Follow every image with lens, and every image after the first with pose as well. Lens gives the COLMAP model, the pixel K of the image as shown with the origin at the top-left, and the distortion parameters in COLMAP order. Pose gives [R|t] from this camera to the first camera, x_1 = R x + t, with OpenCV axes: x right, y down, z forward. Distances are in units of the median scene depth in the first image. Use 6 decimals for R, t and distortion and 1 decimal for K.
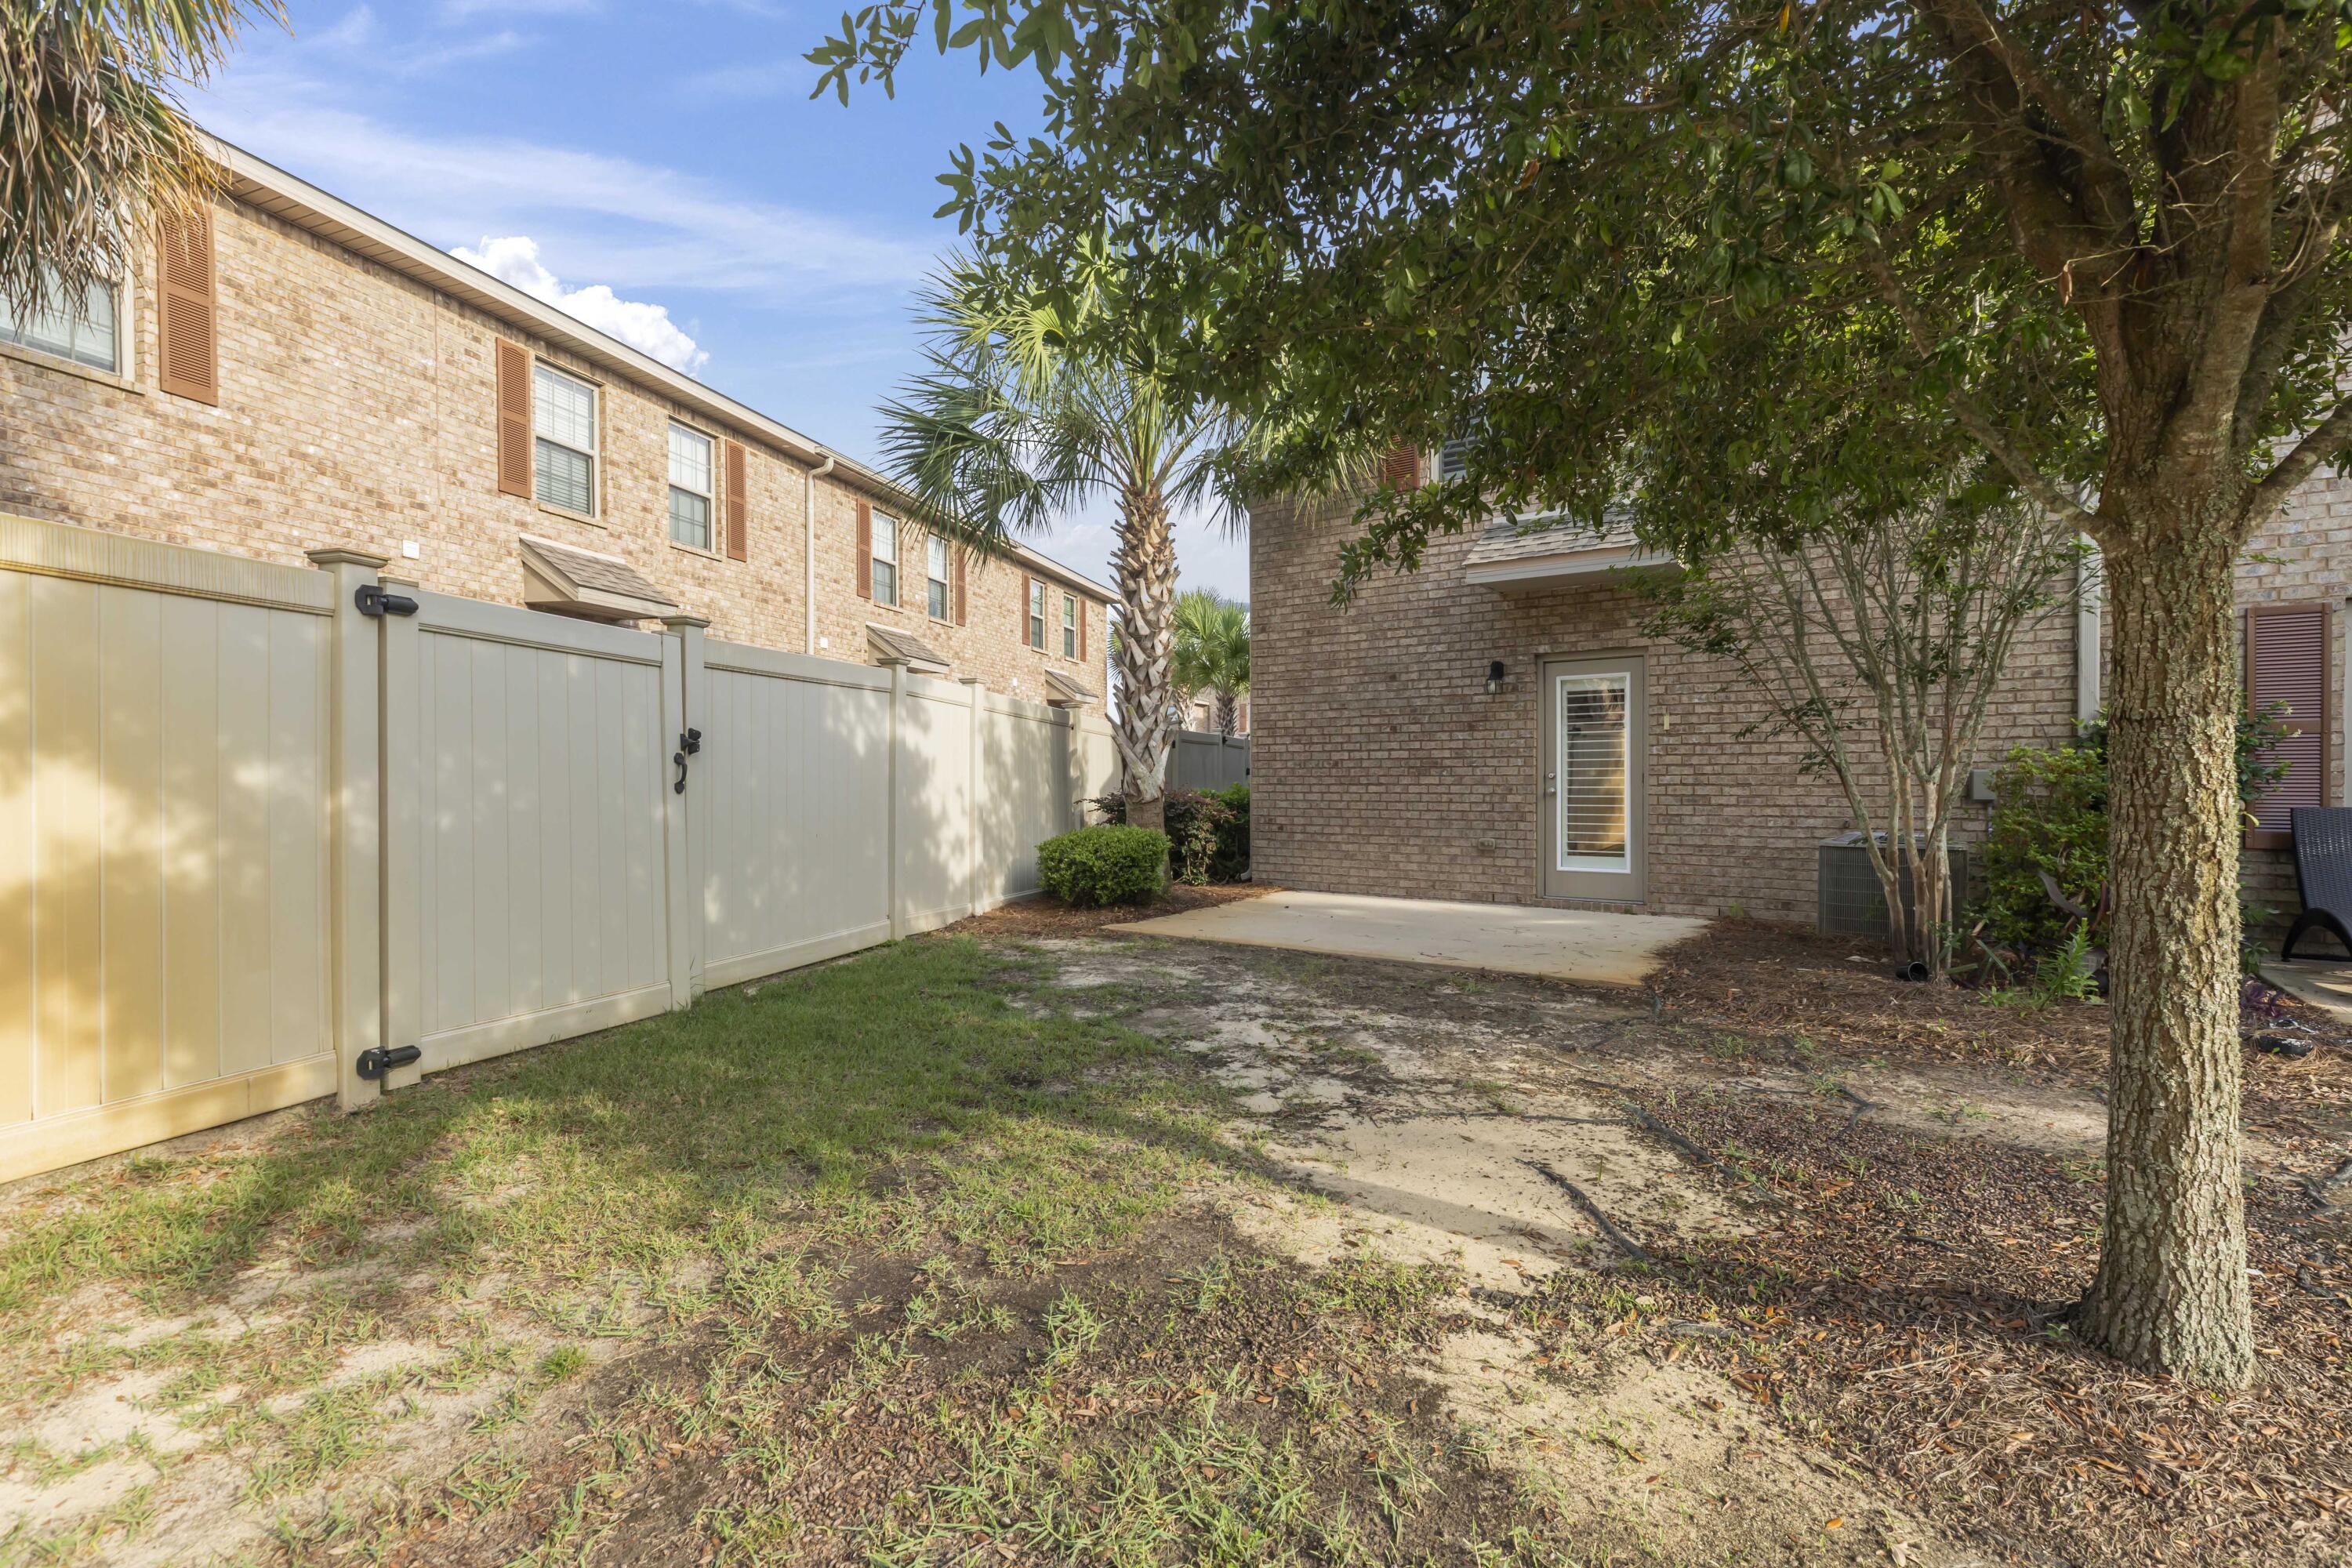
lens RADIAL K [[1072.5, 0, 1185.6], [0, 1072.5, 813.2], [0, 0, 1]] dist [0.005528, -0.000351]
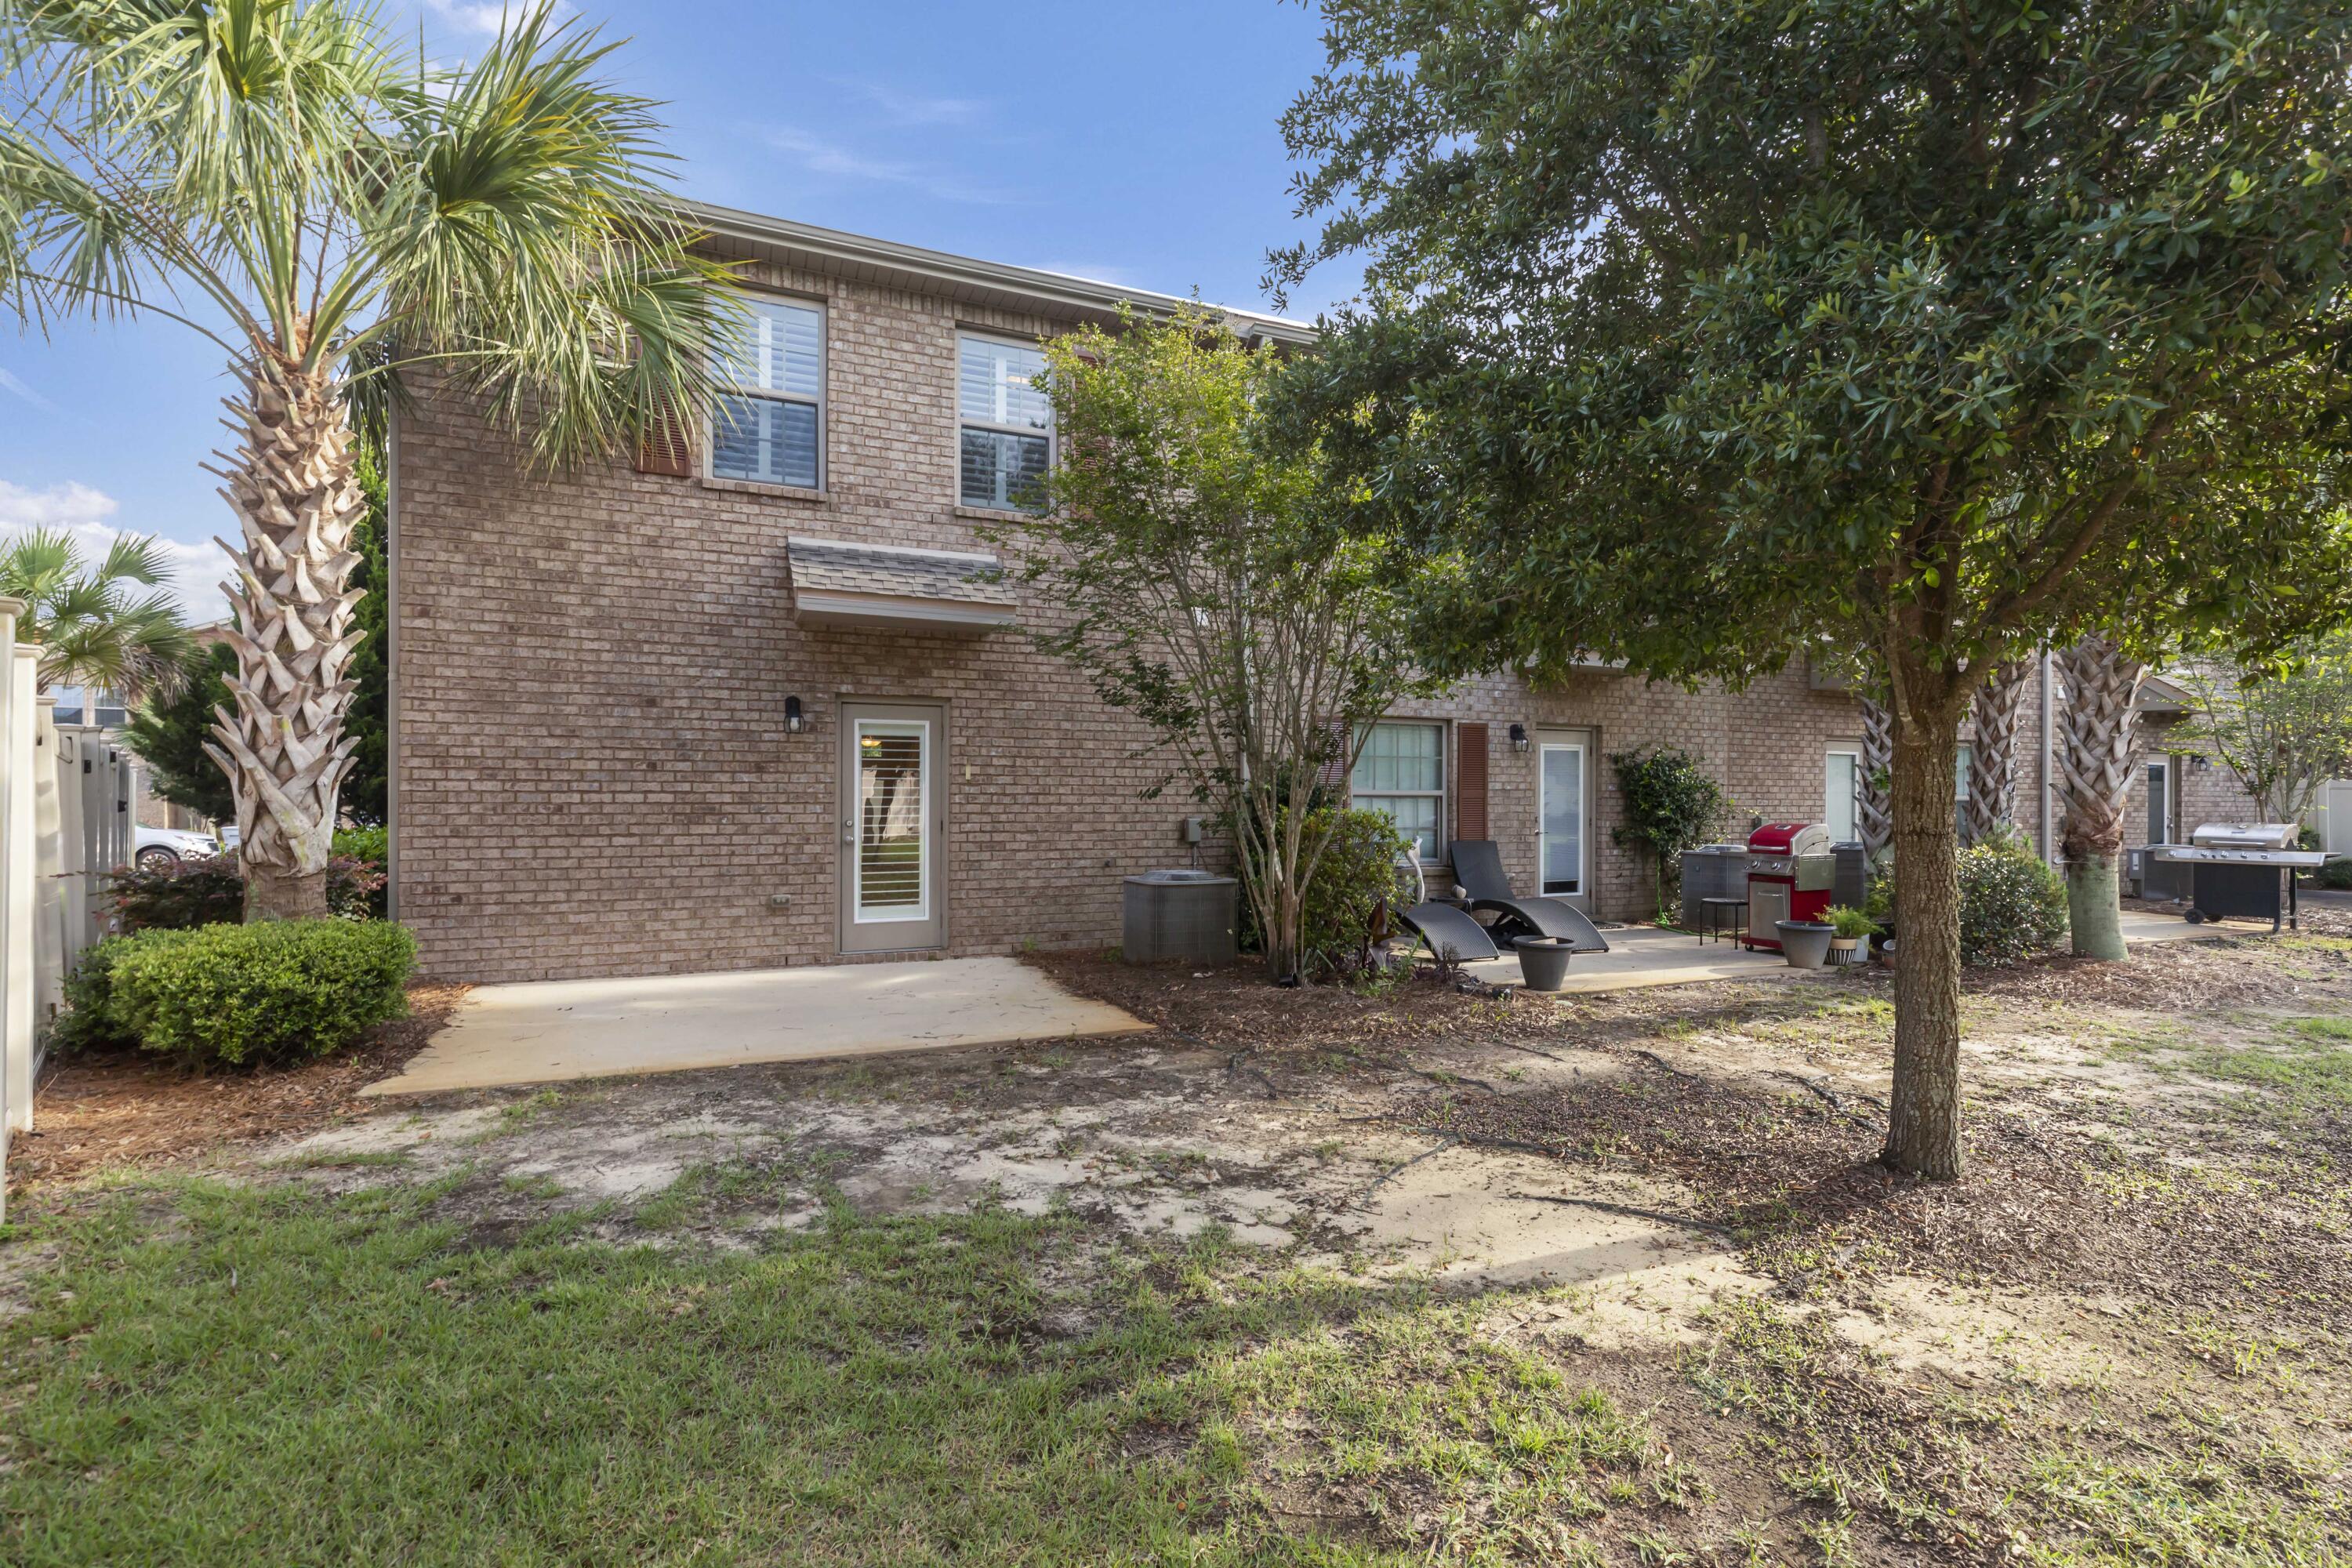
lens RADIAL K [[1072.5, 0, 1185.6], [0, 1072.5, 813.2], [0, 0, 1]] dist [0.005528, -0.000351]
pose [[0.511177, -0.006774, 0.859449, -0.344624], [0.022756, 0.999725, -0.005656, -0.034726], [-0.859174, 0.022449, 0.511190, 0.289074]]
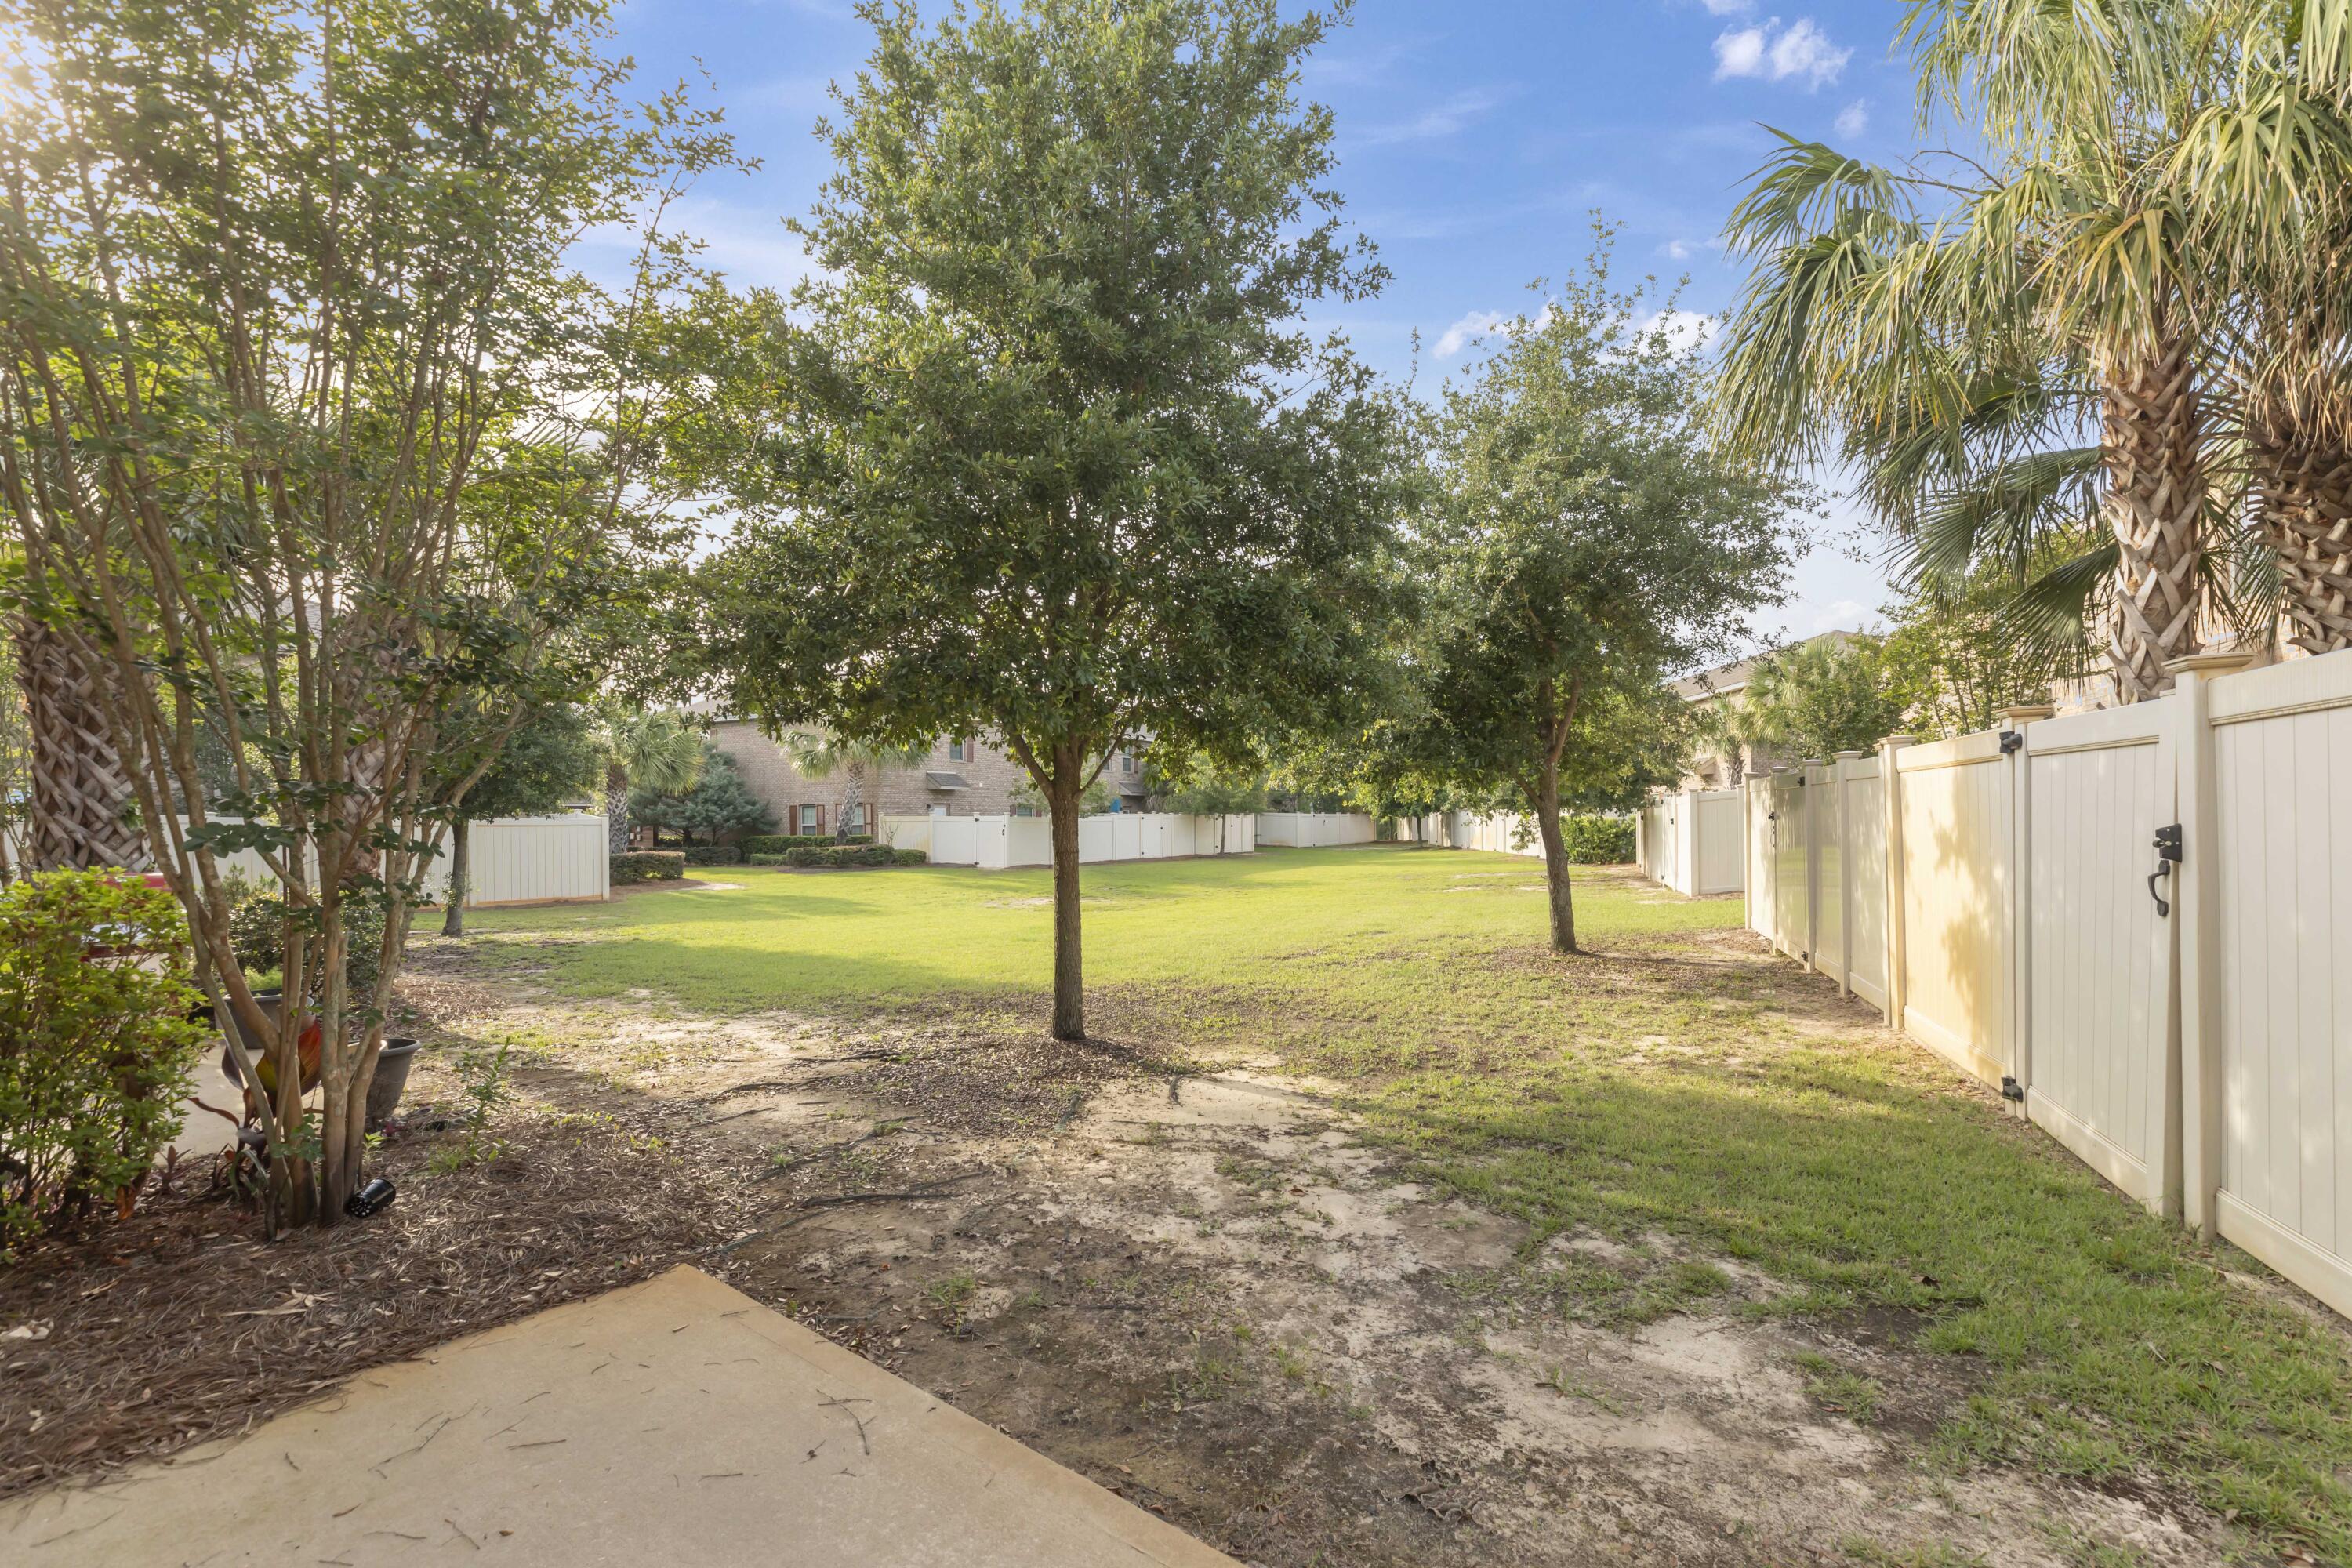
lens RADIAL K [[1060.6, 0, 1187.4], [0, 1060.6, 806.2], [0, 0, 1]] dist [0.005205, -0.000491]
pose [[-0.996882, 0.012541, 0.077900, 0.069429], [0.013858, 0.999770, 0.016388, -0.069680], [-0.077676, 0.017417, -0.996826, 1.090980]]
